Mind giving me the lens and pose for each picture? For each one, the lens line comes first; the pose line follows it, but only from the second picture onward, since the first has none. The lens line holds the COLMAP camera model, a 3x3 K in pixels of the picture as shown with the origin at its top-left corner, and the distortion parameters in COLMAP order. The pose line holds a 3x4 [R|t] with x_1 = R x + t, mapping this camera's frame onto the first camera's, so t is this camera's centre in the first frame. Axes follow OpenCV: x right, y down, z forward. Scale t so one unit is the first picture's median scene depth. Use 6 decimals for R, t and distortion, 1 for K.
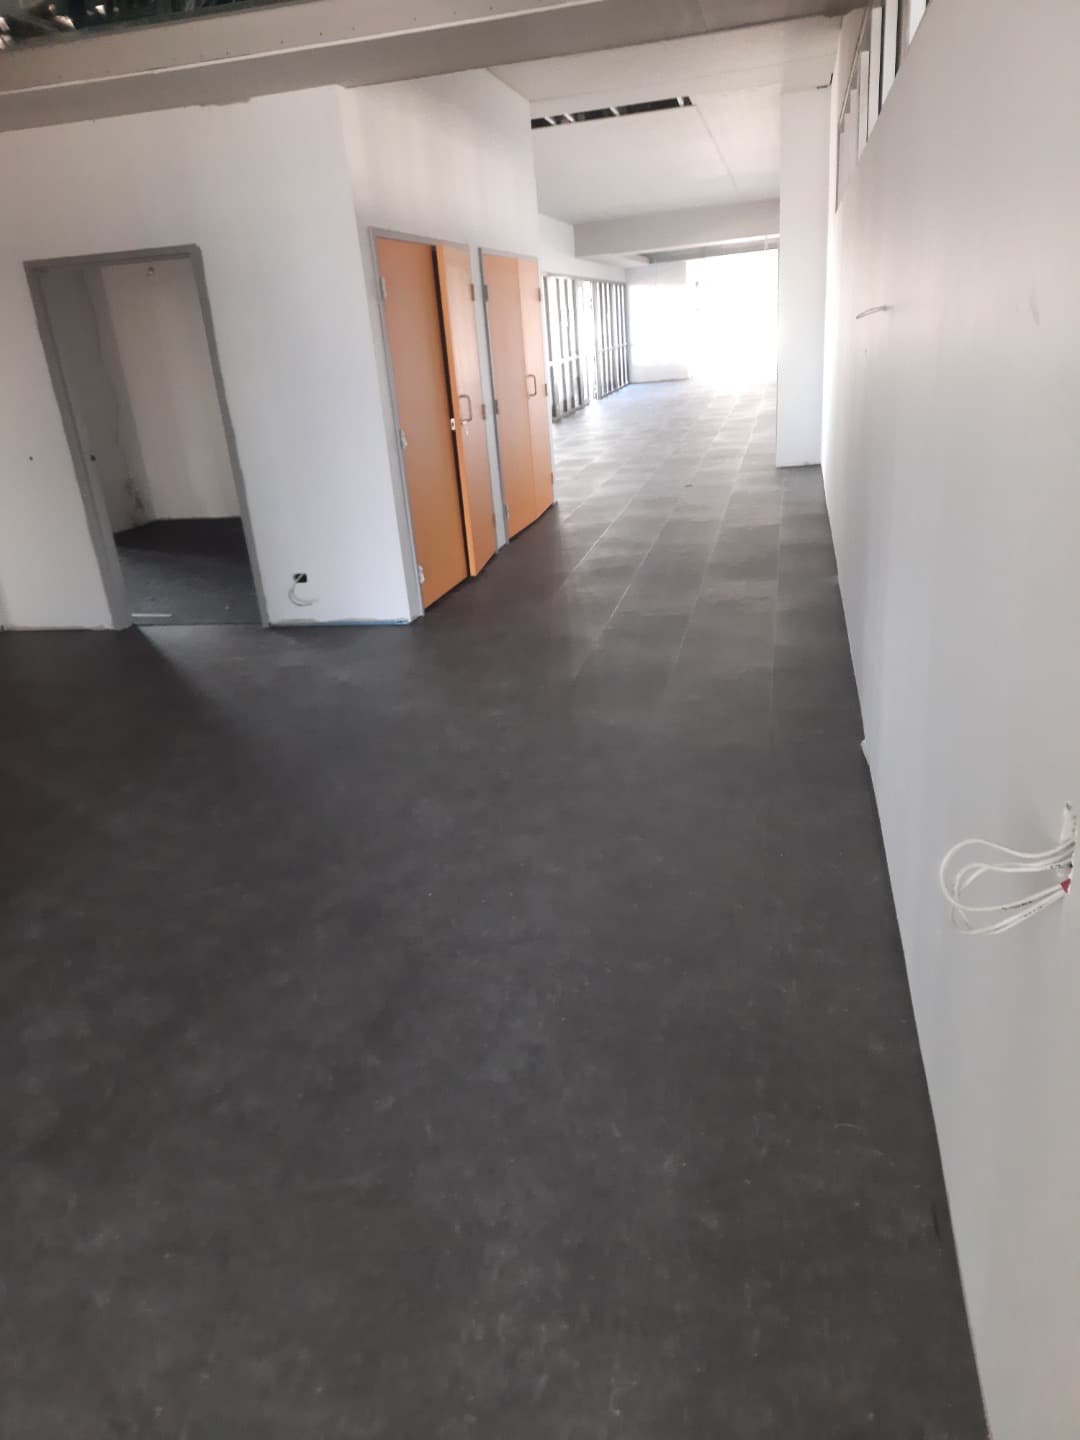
lens RADIAL K [[1016.9, 0, 495.2], [0, 1016.9, 746.5], [0, 0, 1]] dist [0.064429, -0.040880]
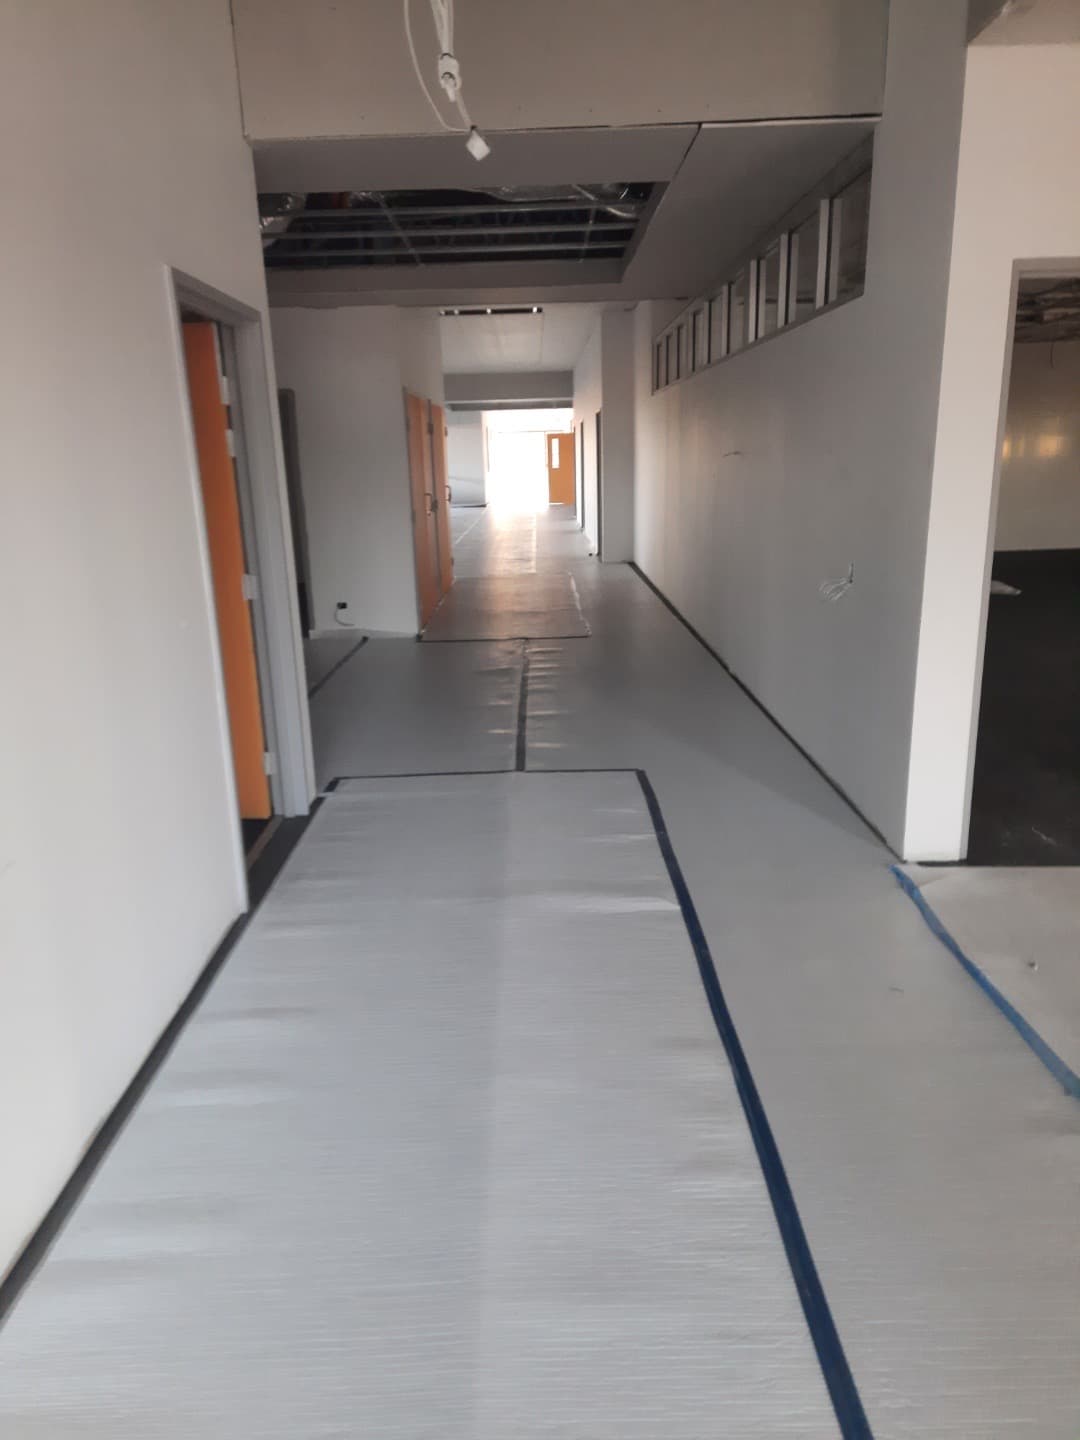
lens RADIAL K [[1016.9, 0, 495.2], [0, 1016.9, 746.5], [0, 0, 1]] dist [0.064429, -0.040880]
pose [[0.973464, -0.005944, 0.228763, -0.298488], [0.032442, 0.993150, -0.112249, 0.200084], [-0.226528, 0.116692, 0.966989, -0.431688]]
